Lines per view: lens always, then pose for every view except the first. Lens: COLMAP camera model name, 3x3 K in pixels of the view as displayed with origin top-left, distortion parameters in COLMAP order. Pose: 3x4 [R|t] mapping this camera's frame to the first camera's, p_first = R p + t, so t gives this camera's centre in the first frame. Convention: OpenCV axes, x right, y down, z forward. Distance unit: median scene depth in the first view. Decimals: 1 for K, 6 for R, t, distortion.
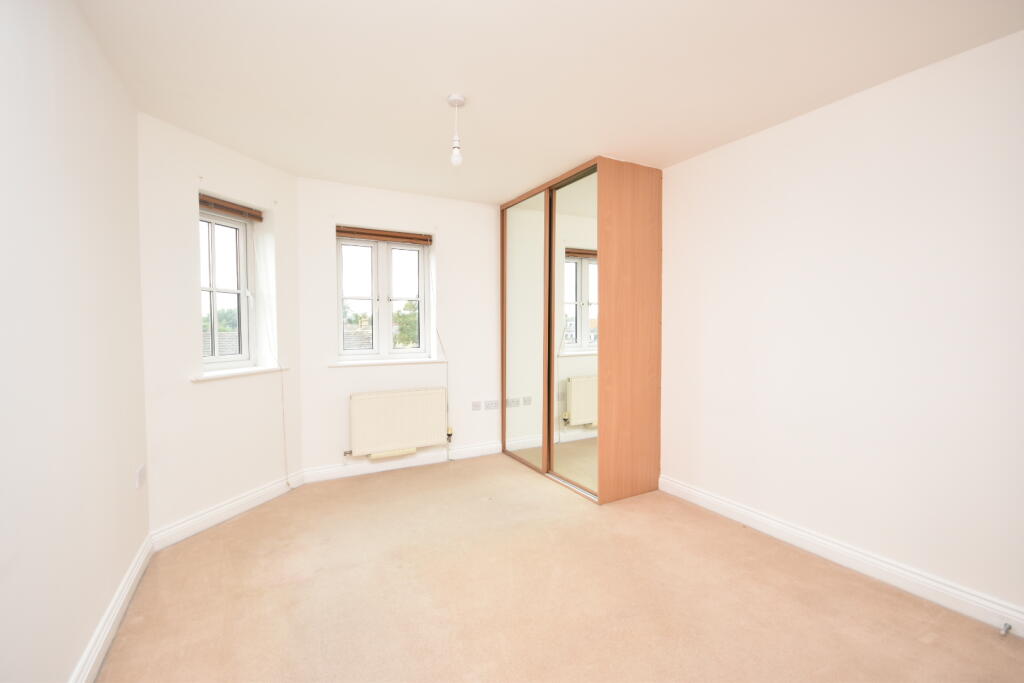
lens RADIAL K [[449.4, 0, 511.0], [0, 449.4, 339.9], [0, 0, 1]] dist [0.001082, 0.000145]
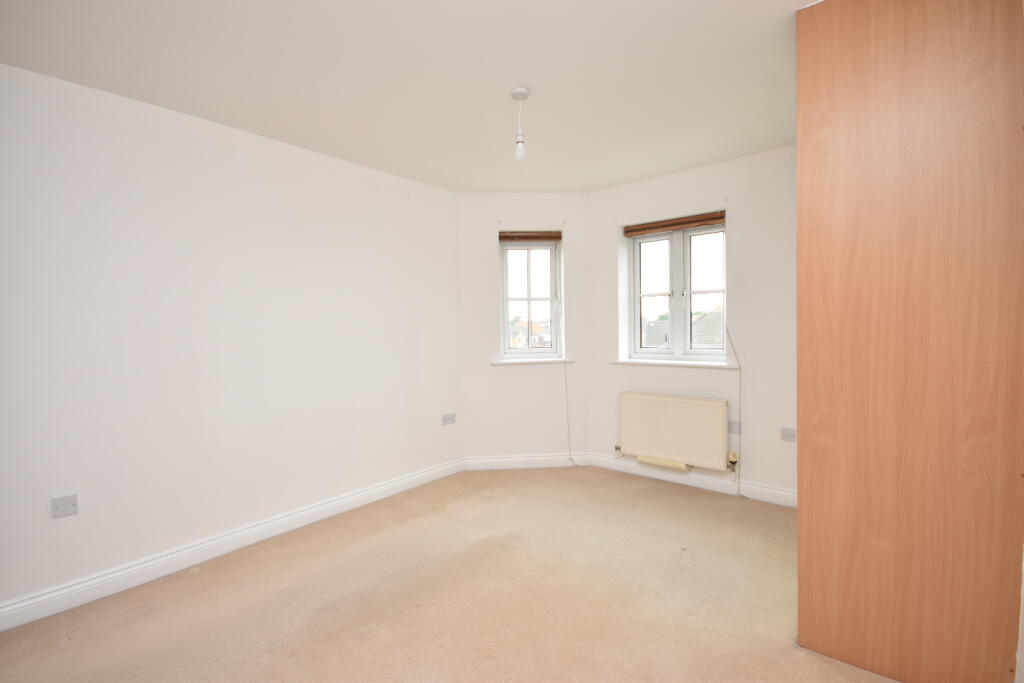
lens RADIAL K [[447.0, 0, 514.3], [0, 447.0, 336.9], [0, 0, 1]] dist [-0.000725, -0.000345]
pose [[0.361536, 0.015214, -0.932234, 0.505346], [-0.014051, 0.999842, 0.010868, -0.010127], [0.932252, 0.009169, 0.361693, 0.414248]]
